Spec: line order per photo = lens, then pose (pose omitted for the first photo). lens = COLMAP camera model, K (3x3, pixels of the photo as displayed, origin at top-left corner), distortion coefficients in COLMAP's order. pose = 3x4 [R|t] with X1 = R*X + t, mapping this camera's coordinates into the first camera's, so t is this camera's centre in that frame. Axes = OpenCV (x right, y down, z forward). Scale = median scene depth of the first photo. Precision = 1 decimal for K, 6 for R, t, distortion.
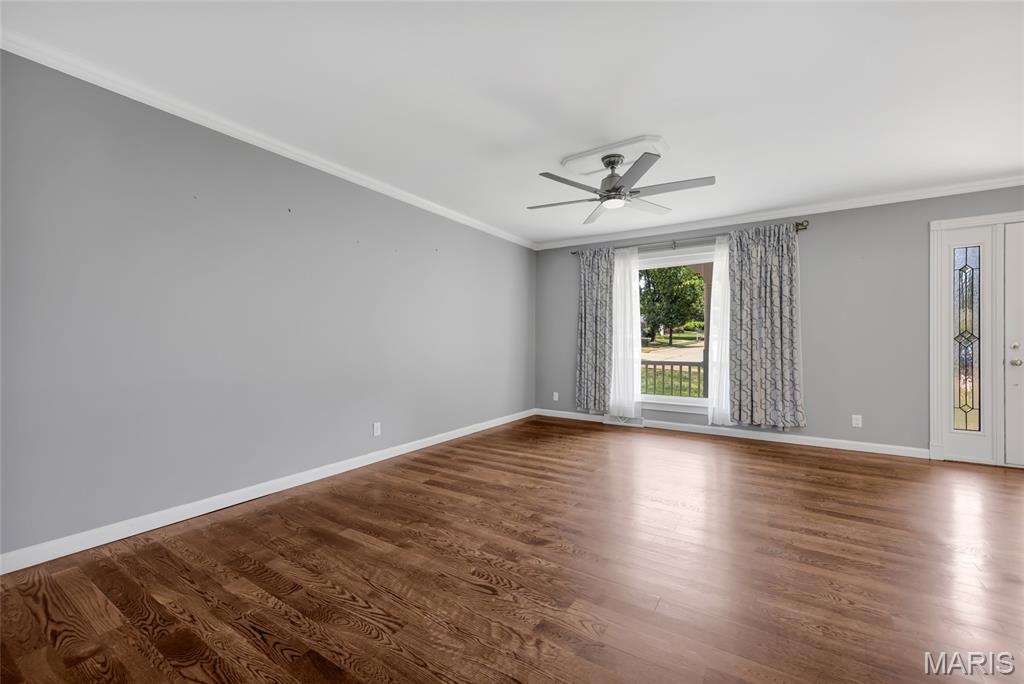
lens RADIAL K [[410.9, 0, 519.8], [0, 410.9, 343.2], [0, 0, 1]] dist [0.009888, -0.001682]
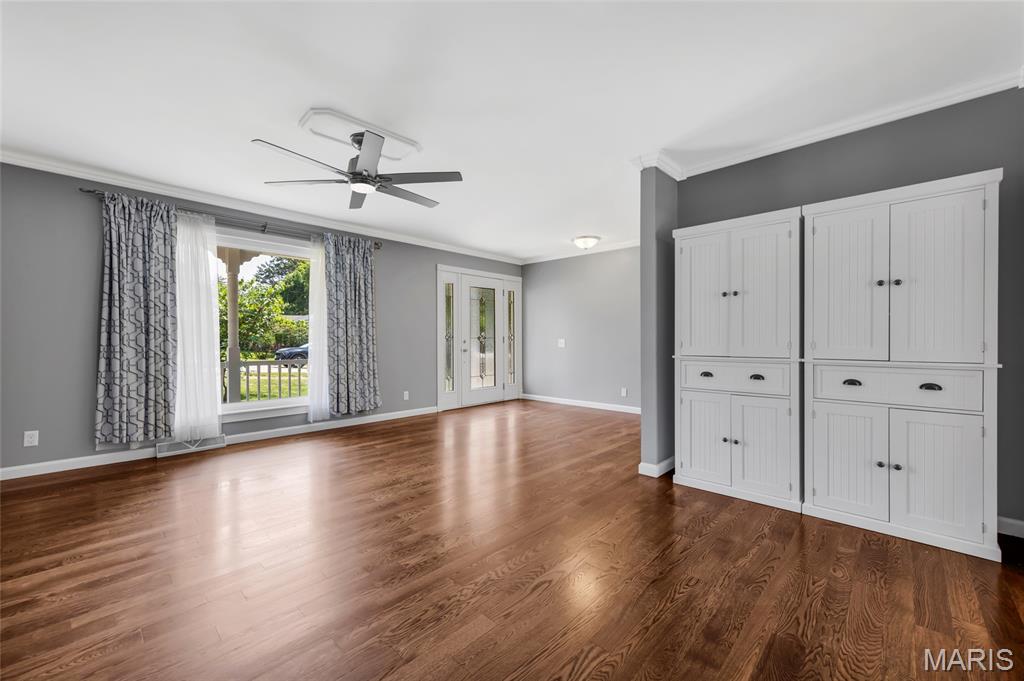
lens RADIAL K [[410.9, 0, 508.2], [0, 410.9, 341.4], [0, 0, 1]] dist [0.009888, -0.001682]
pose [[0.202932, -0.005919, 0.979175, -0.438532], [0.003578, 0.999980, 0.005303, -0.001037], [-0.979186, 0.002428, 0.202949, 0.357679]]
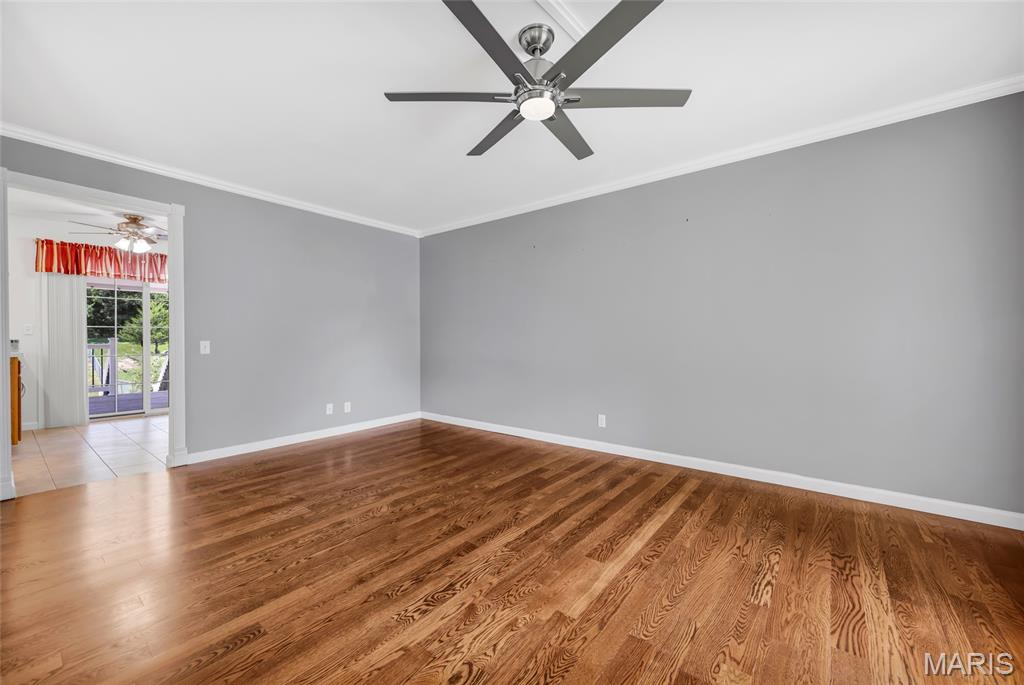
lens RADIAL K [[410.9, 0, 504.1], [0, 410.9, 342.8], [0, 0, 1]] dist [0.009888, -0.001682]
pose [[-0.113157, 0.011252, -0.993513, 0.602839], [-0.000234, 0.999936, 0.011351, -0.000532], [0.993577, 0.001517, -0.113147, 0.733748]]
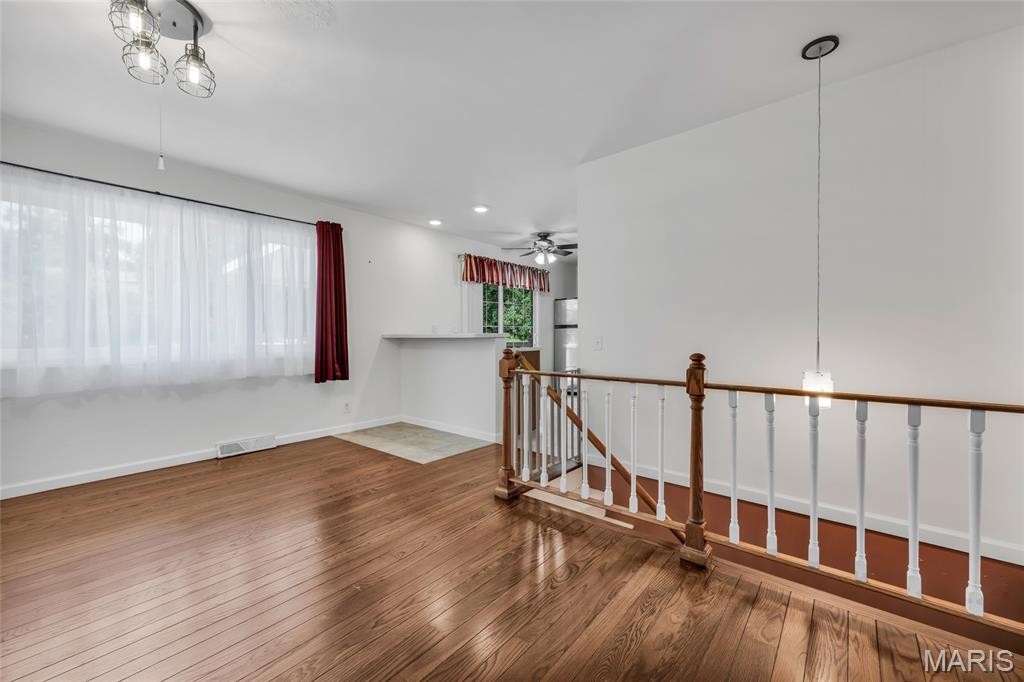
lens RADIAL K [[410.9, 0, 498.6], [0, 410.9, 341.4], [0, 0, 1]] dist [0.009888, -0.001682]
pose [[-0.143871, 0.012023, -0.989523, 0.938843], [0.002208, 0.999928, 0.011828, 0.003778], [0.989594, -0.000483, -0.143887, -0.327111]]
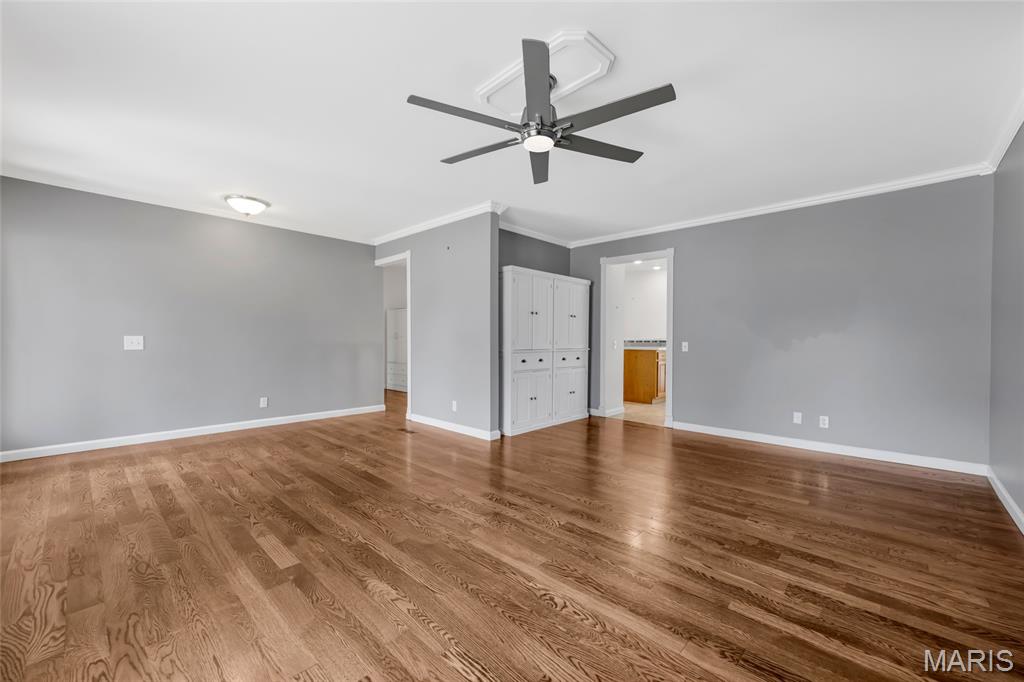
lens RADIAL K [[410.9, 0, 521.7], [0, 410.9, 345.8], [0, 0, 1]] dist [0.009888, -0.001682]
pose [[-0.983613, -0.011152, 0.179949, 0.091716], [-0.007769, 0.999780, 0.019495, -0.003259], [-0.180126, 0.017778, -0.983483, 1.226474]]
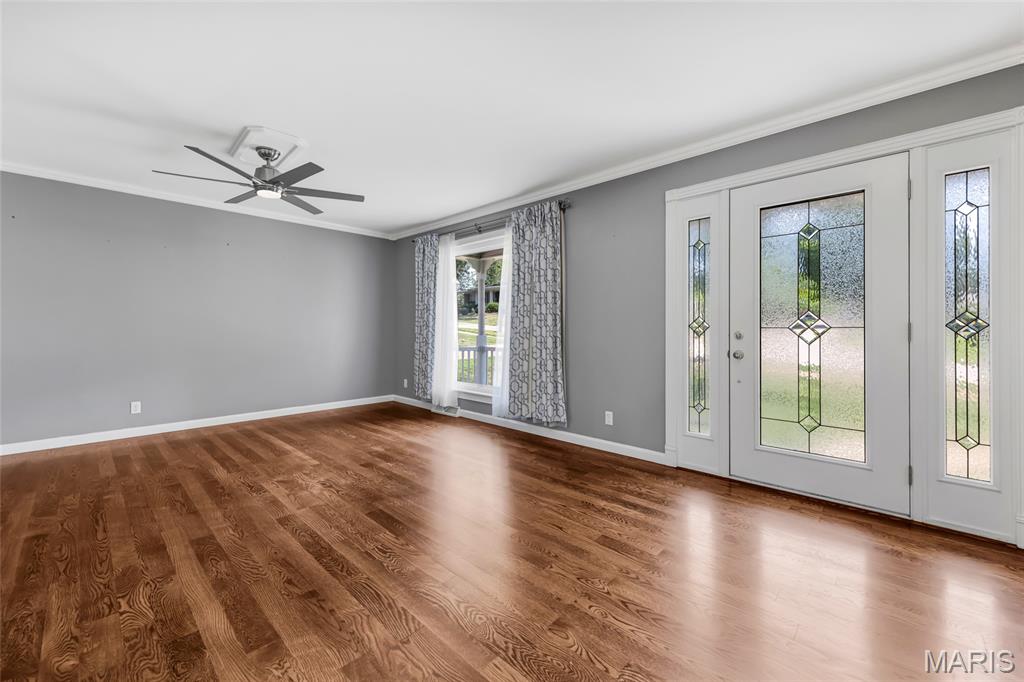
lens RADIAL K [[410.9, 0, 515.9], [0, 410.9, 326.3], [0, 0, 1]] dist [0.009888, -0.001682]
pose [[0.981417, -0.000403, -0.191885, 0.738545], [-0.002069, 0.999917, -0.012686, 0.001337], [0.191874, 0.012847, 0.981335, 0.081104]]
